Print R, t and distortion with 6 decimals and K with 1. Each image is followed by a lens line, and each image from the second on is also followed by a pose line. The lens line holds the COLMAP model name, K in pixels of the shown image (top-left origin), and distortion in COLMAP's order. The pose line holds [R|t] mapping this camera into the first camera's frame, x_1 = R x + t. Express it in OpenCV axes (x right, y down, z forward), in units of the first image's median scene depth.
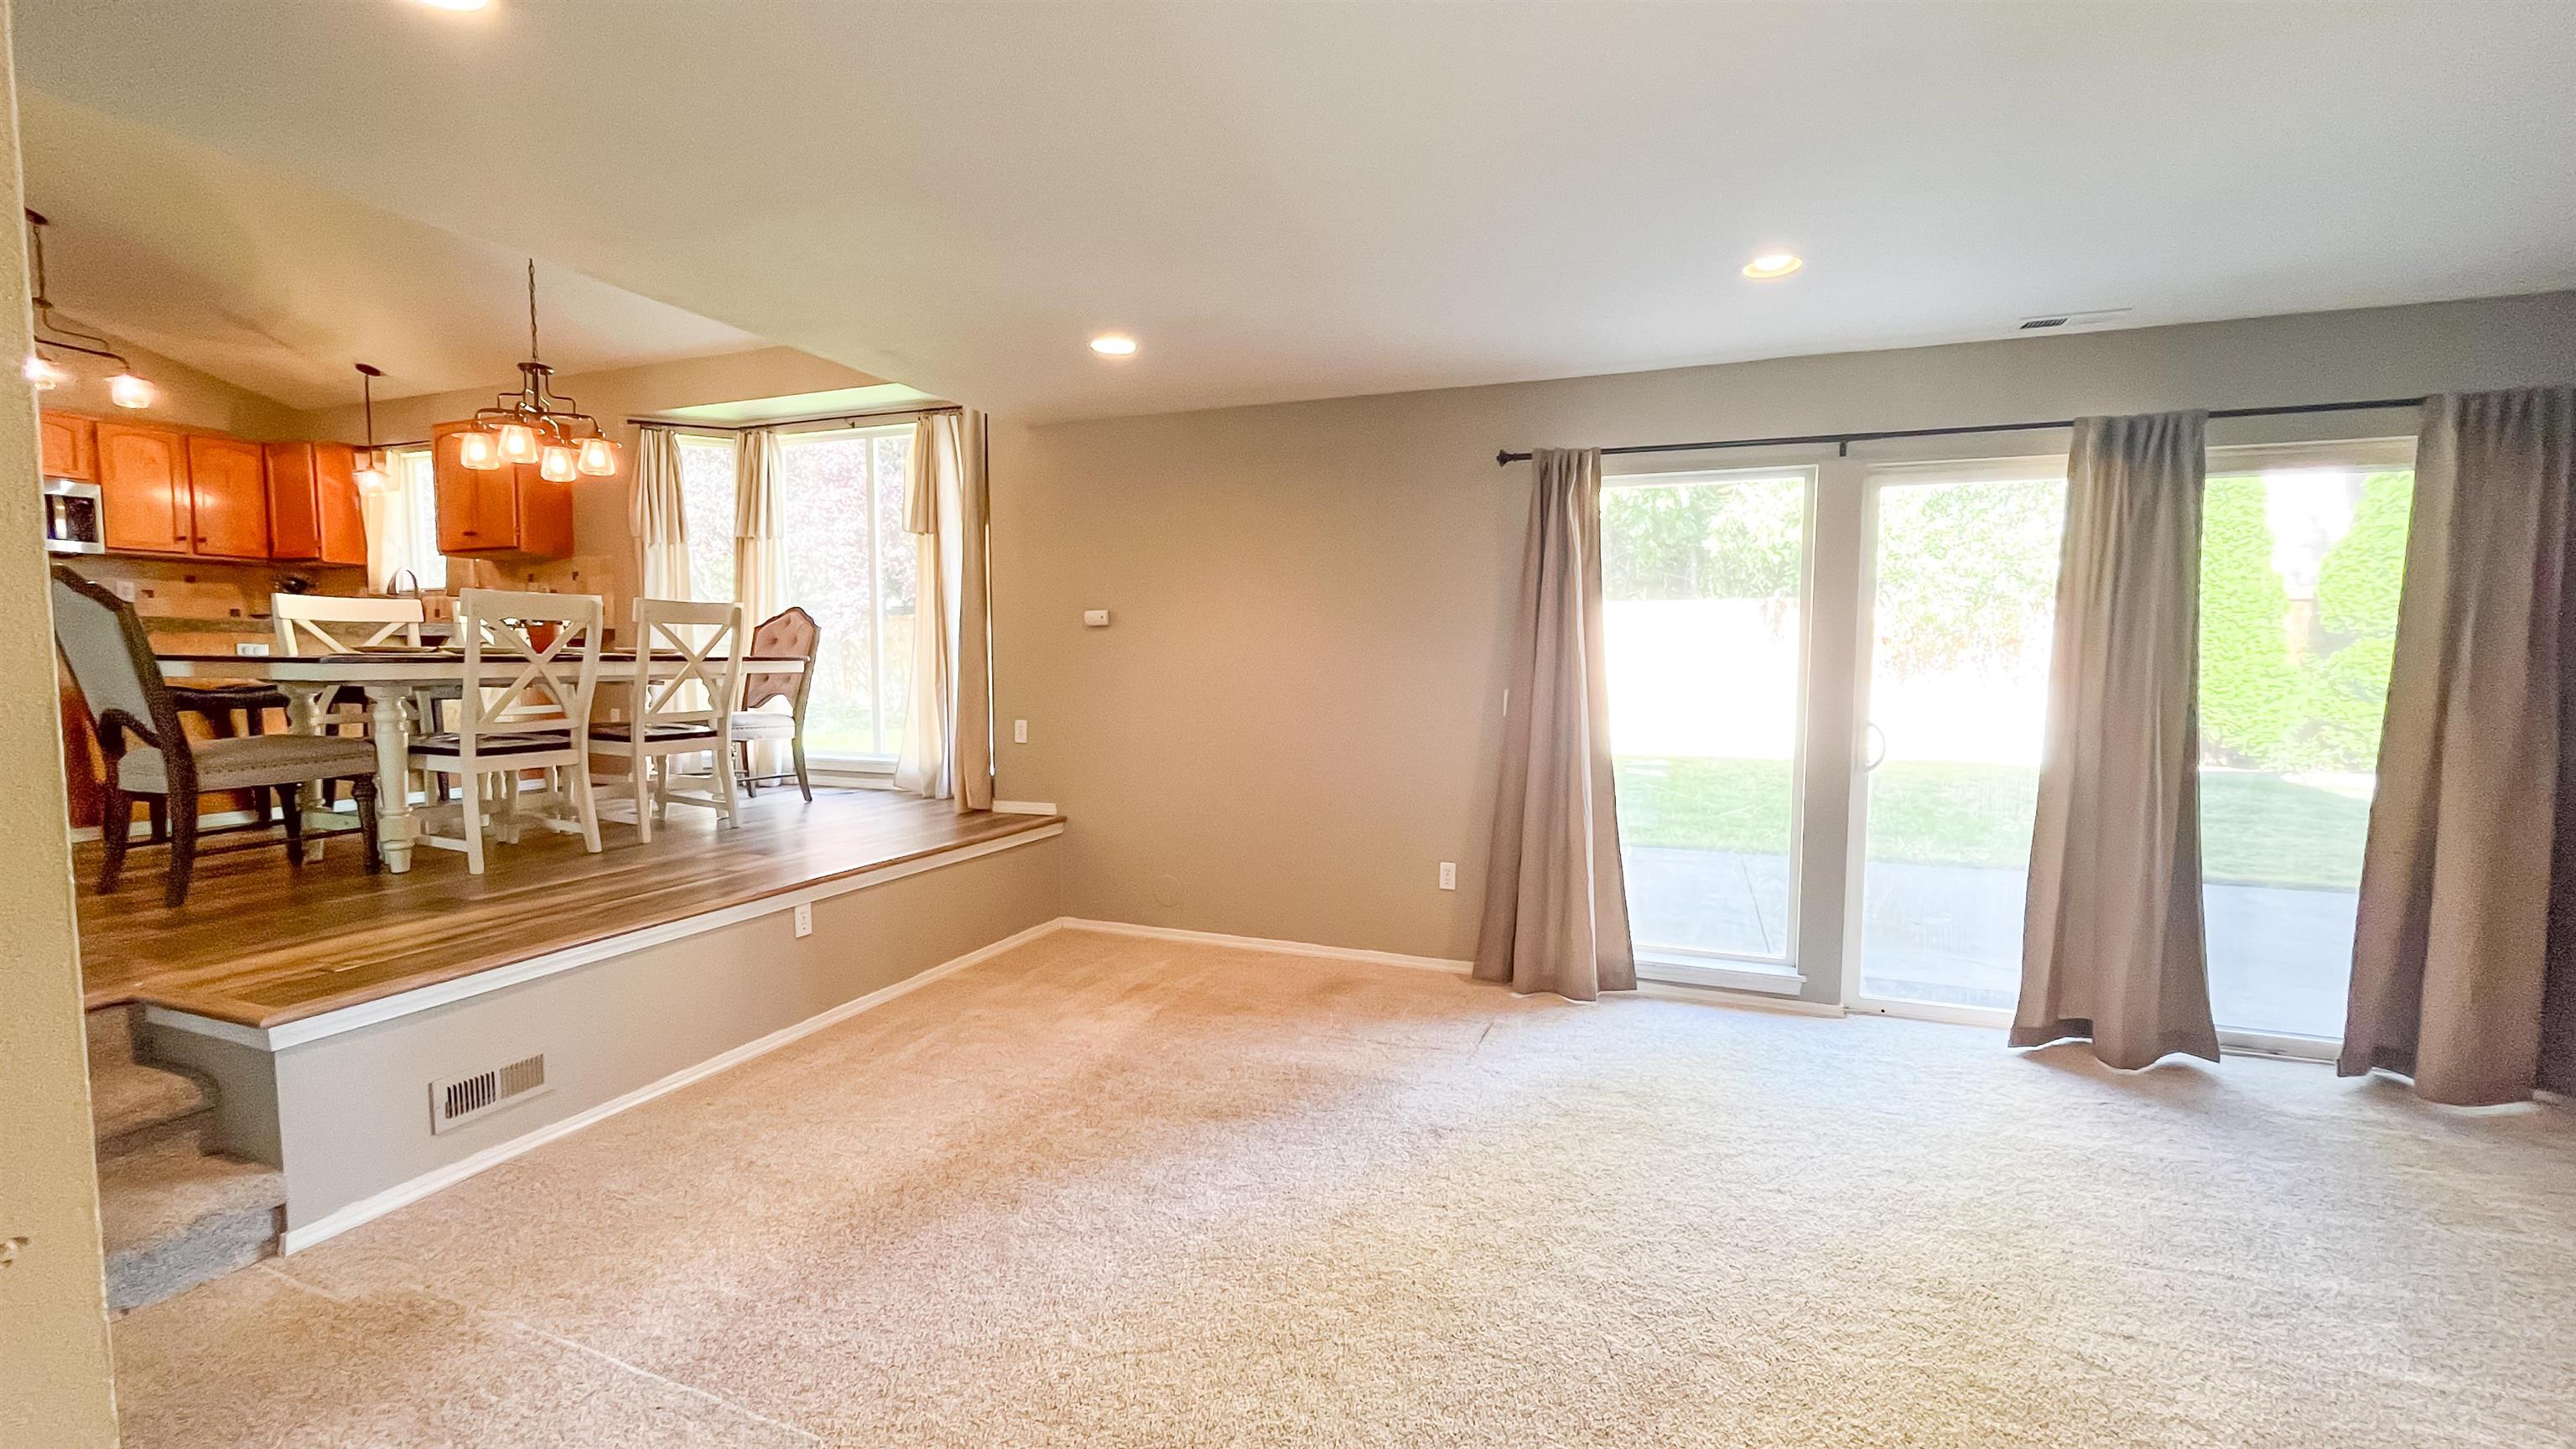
lens RADIAL K [[1053.8, 0, 1288.4], [0, 1053.8, 742.1], [0, 0, 1]] dist [0.001872, 0.000174]
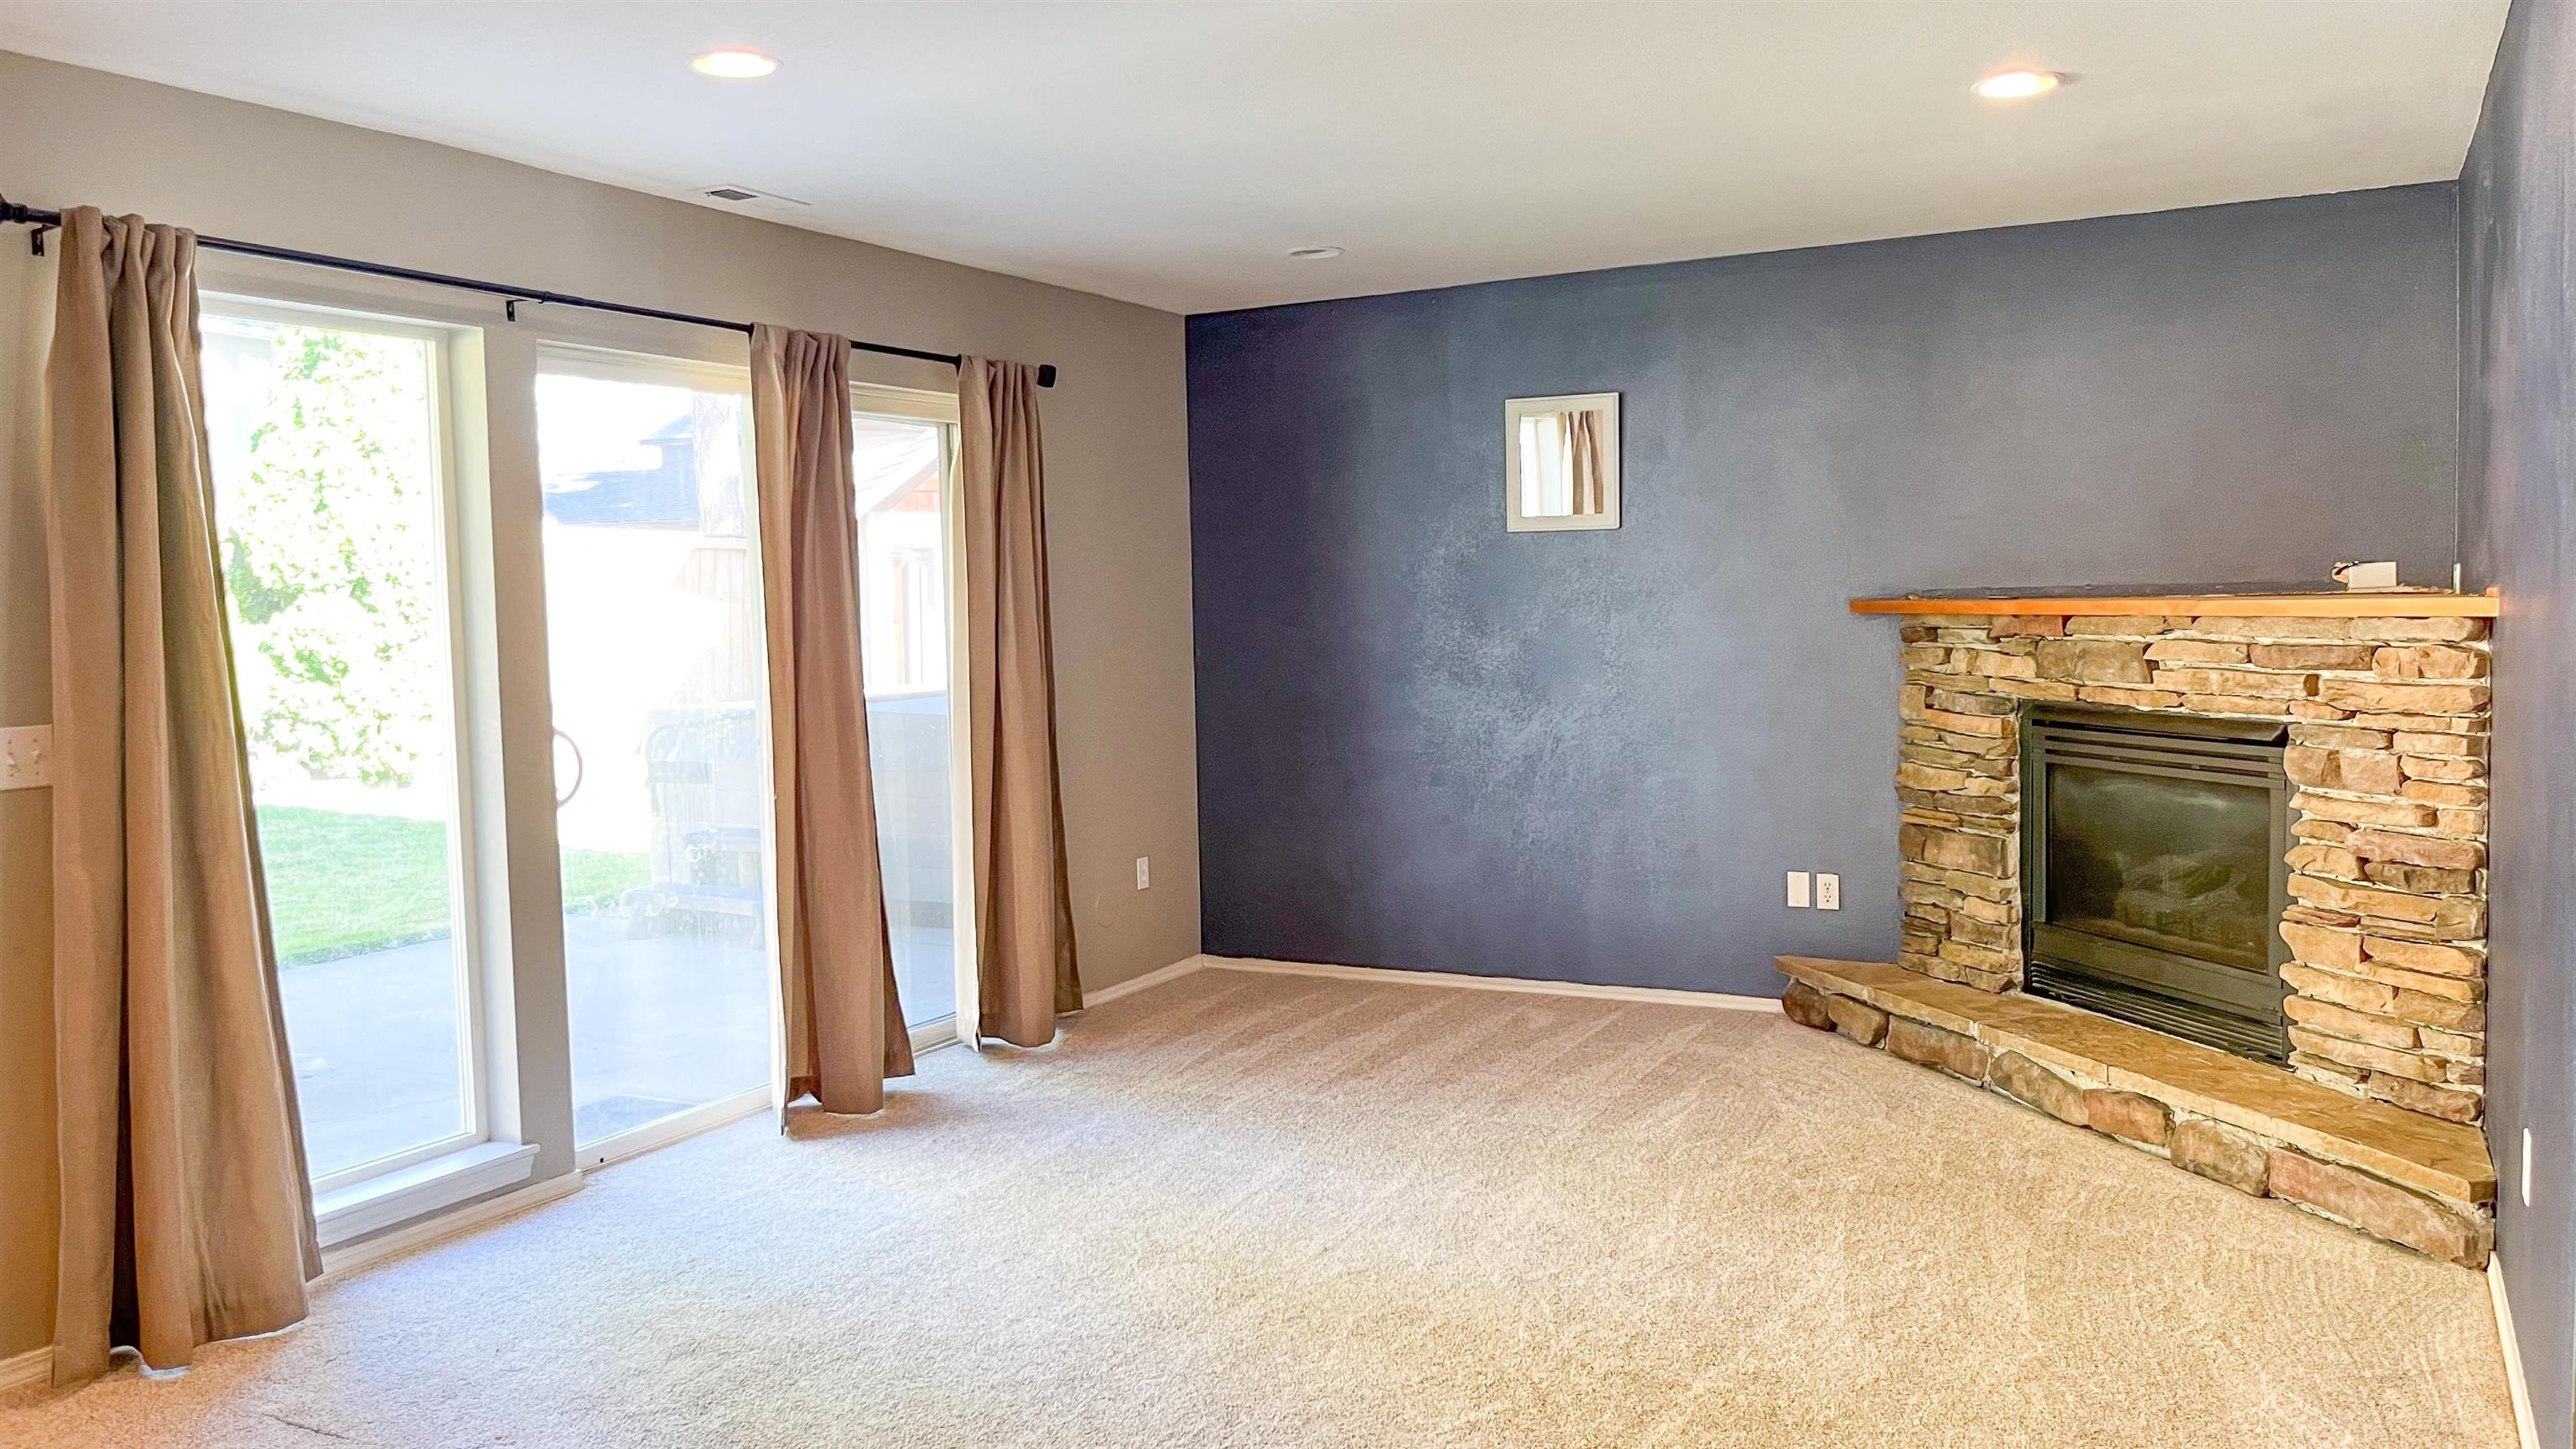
lens RADIAL K [[2026.9, 0, 1290.6], [0, 2026.9, 713.4], [0, 0, 1]] dist [0.008921, 0.000217]
pose [[0.099241, -0.066497, 0.992839, -0.673104], [0.106659, 0.992727, 0.055828, -0.051850], [-0.989331, 0.100354, 0.105612, 0.425493]]
